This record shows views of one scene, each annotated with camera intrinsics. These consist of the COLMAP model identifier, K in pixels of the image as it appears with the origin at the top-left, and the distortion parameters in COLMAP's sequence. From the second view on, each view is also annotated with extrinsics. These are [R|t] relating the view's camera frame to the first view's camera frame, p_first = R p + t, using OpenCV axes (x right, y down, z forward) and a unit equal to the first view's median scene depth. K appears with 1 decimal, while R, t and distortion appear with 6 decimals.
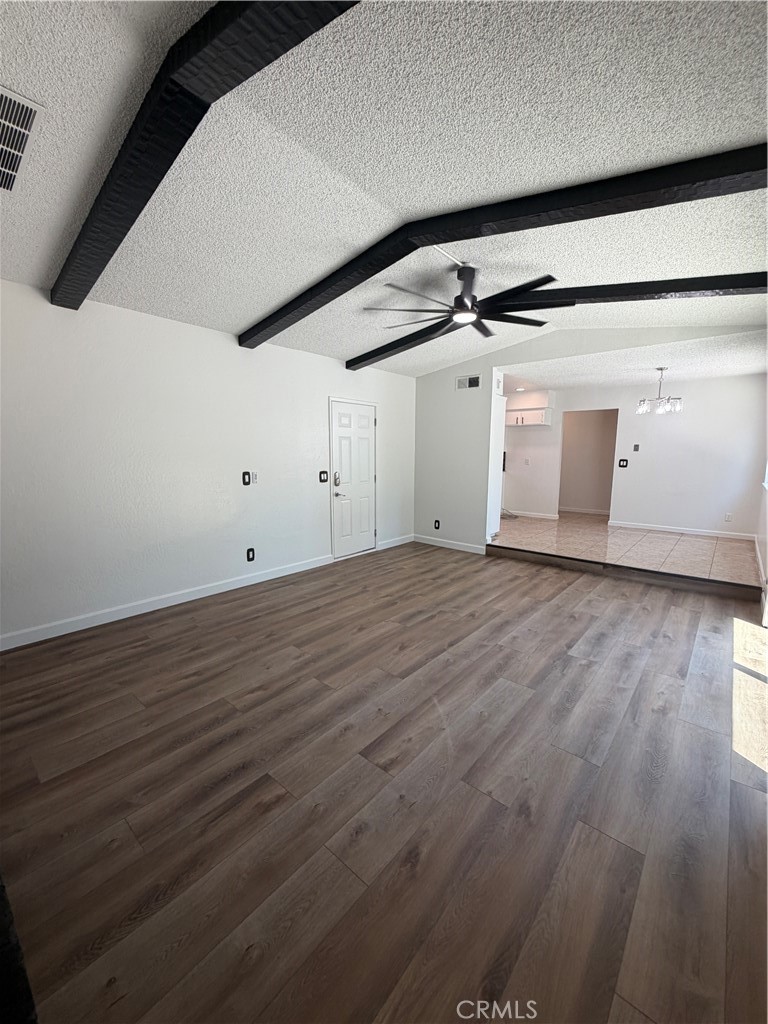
lens RADIAL K [[404.1, 0, 383.9], [0, 404.1, 511.9], [0, 0, 1]] dist [-0.007825, 0.000142]
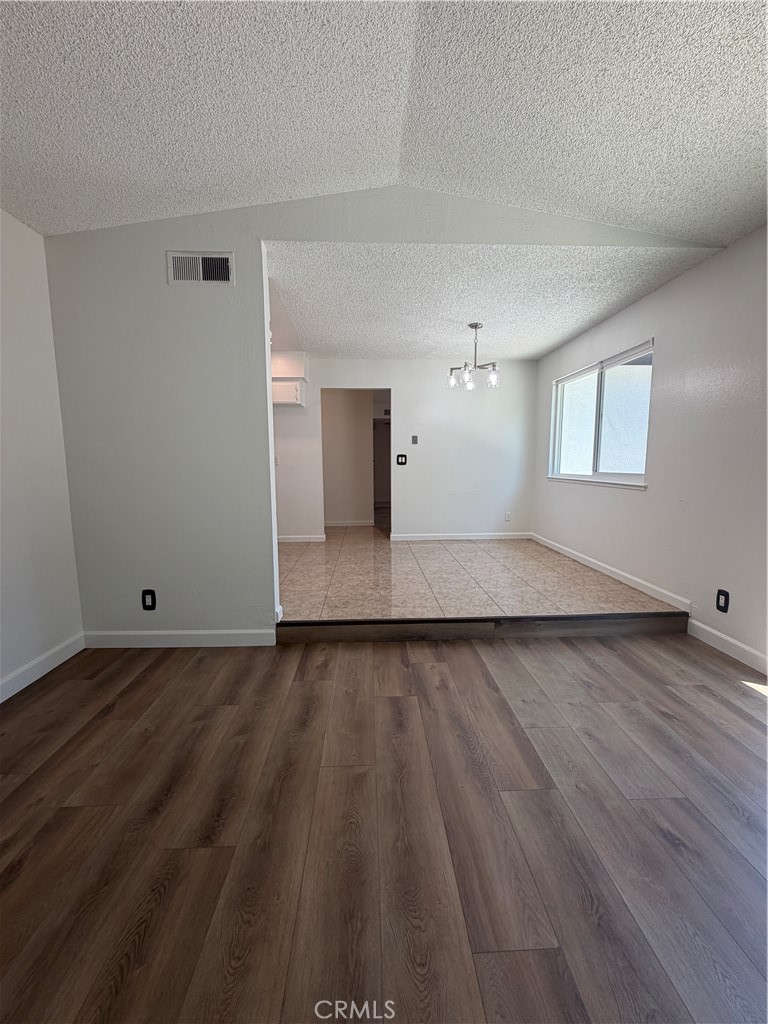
lens RADIAL K [[404.1, 0, 383.8], [0, 404.1, 512.2], [0, 0, 1]] dist [-0.007825, 0.000142]
pose [[0.724339, -0.089709, 0.683583, 0.032367], [0.104967, 0.994289, 0.019259, -0.048301], [-0.681407, 0.057804, 0.729619, 0.578012]]
